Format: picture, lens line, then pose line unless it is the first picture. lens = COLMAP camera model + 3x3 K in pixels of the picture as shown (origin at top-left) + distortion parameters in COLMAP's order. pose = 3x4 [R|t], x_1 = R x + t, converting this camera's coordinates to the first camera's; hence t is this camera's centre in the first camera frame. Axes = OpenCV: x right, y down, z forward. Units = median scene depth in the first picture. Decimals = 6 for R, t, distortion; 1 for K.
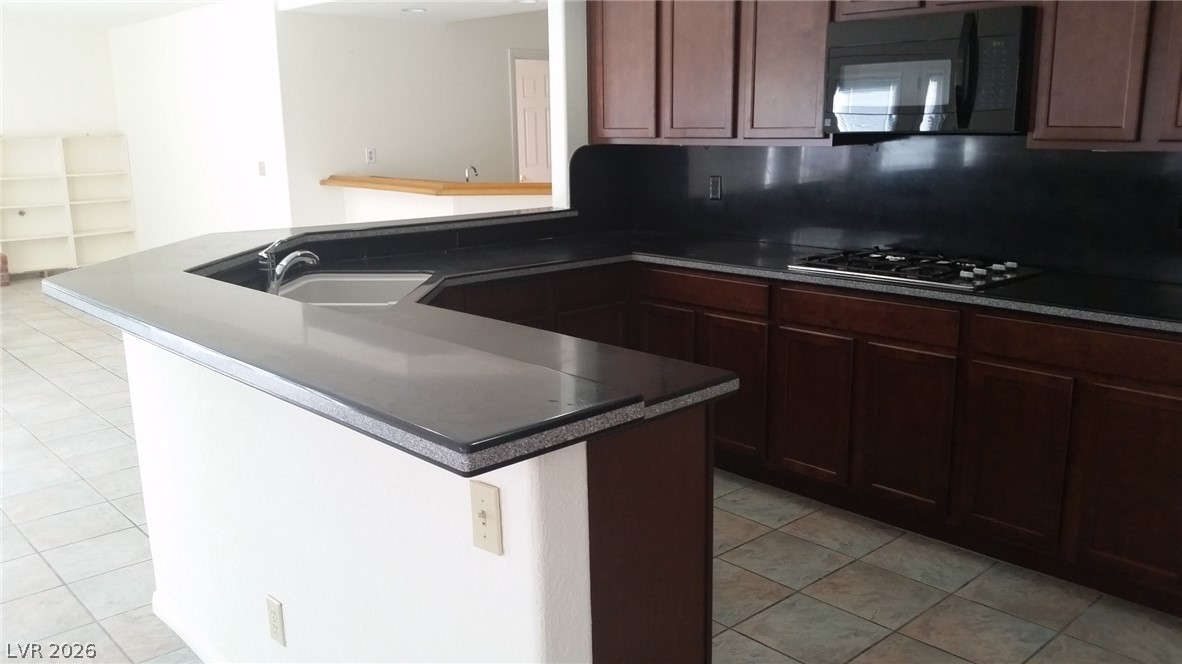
lens RADIAL K [[958.9, 0, 612.2], [0, 958.9, 332.7], [0, 0, 1]] dist [0.153021, -0.363436]
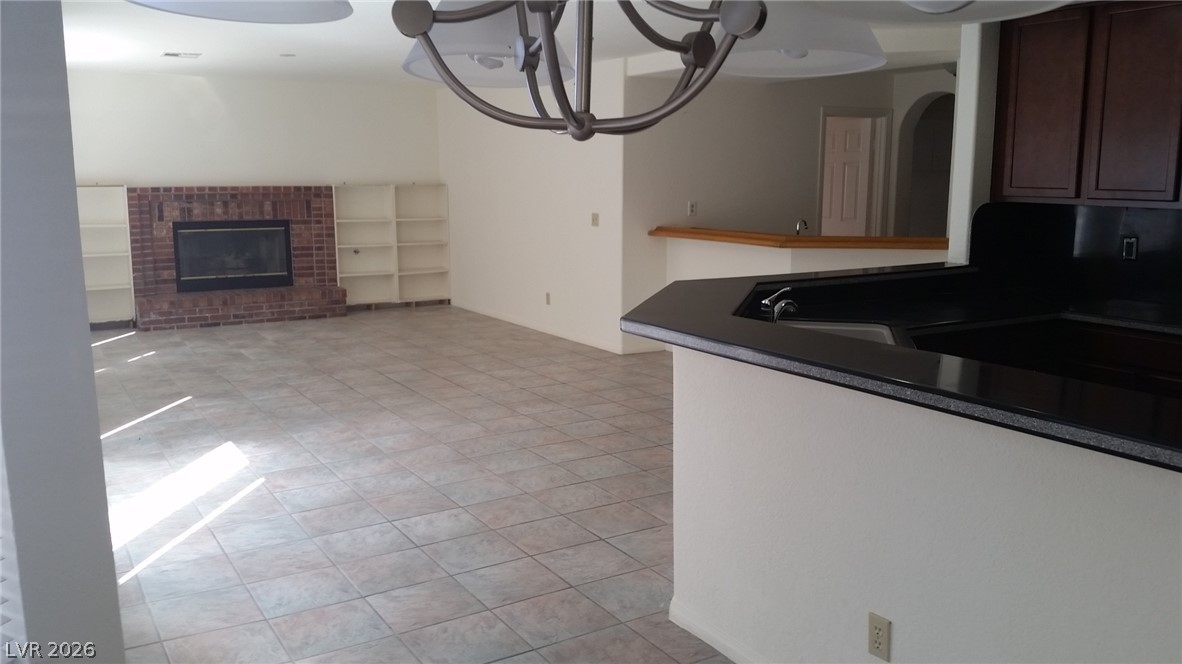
lens RADIAL K [[953.7, 0, 610.9], [0, 953.7, 352.5], [0, 0, 1]] dist [0.137540, -0.371695]
pose [[0.981665, 0.046840, -0.184769, -0.261971], [-0.052274, 0.998329, -0.024648, 0.010587], [0.183306, 0.033854, 0.982473, -0.082907]]
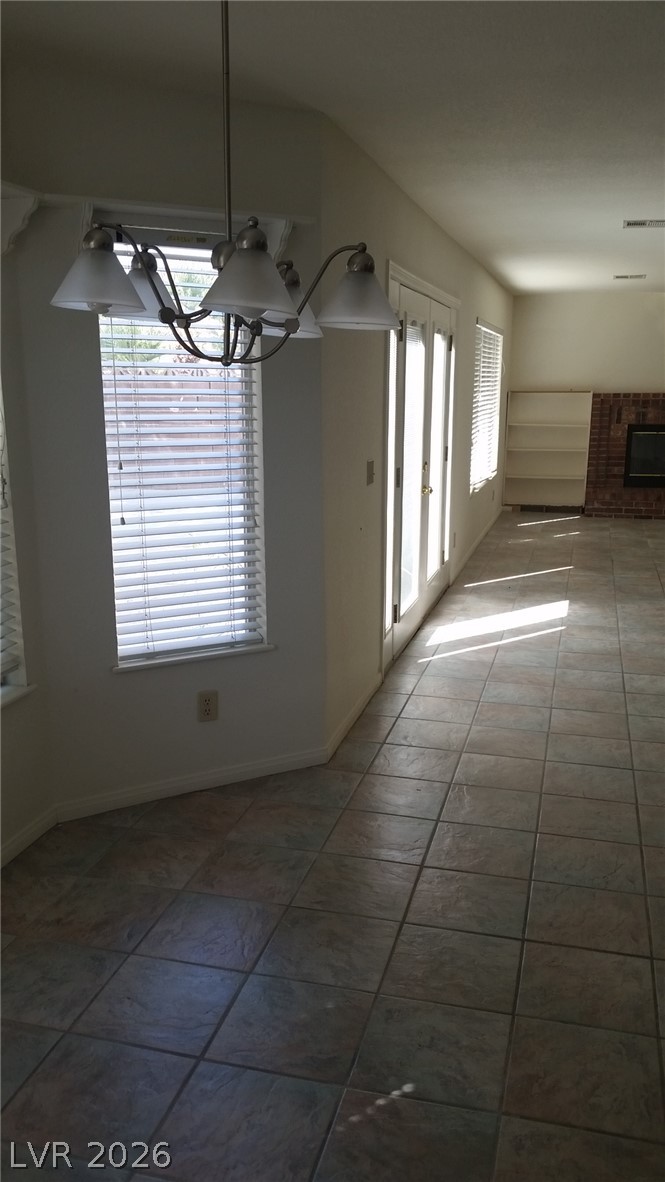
lens RADIAL K [[969.3, 0, 332.5], [0, 969.3, 591.0], [0, 0, 1]] dist [0.181199, -0.367718]
pose [[0.530189, 0.189308, -0.826476, 0.165182], [-0.187821, 0.976762, 0.103243, 0.015391], [0.826815, 0.100491, 0.553425, -0.128742]]
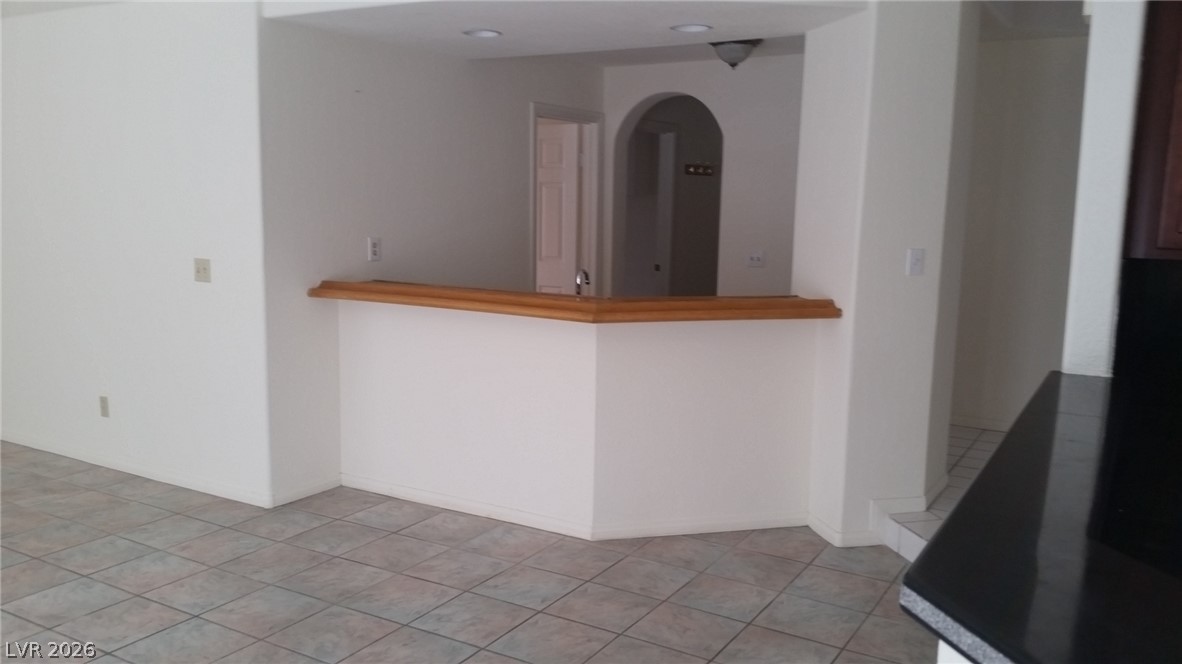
lens RADIAL K [[959.1, 0, 591.0], [0, 959.1, 332.0], [0, 0, 1]] dist [-0.034336, 0.001673]
pose [[0.958237, -0.009871, 0.285805, -0.567570], [0.031849, 0.996870, -0.072355, -0.150104], [-0.284196, 0.078436, 0.955552, 0.690804]]
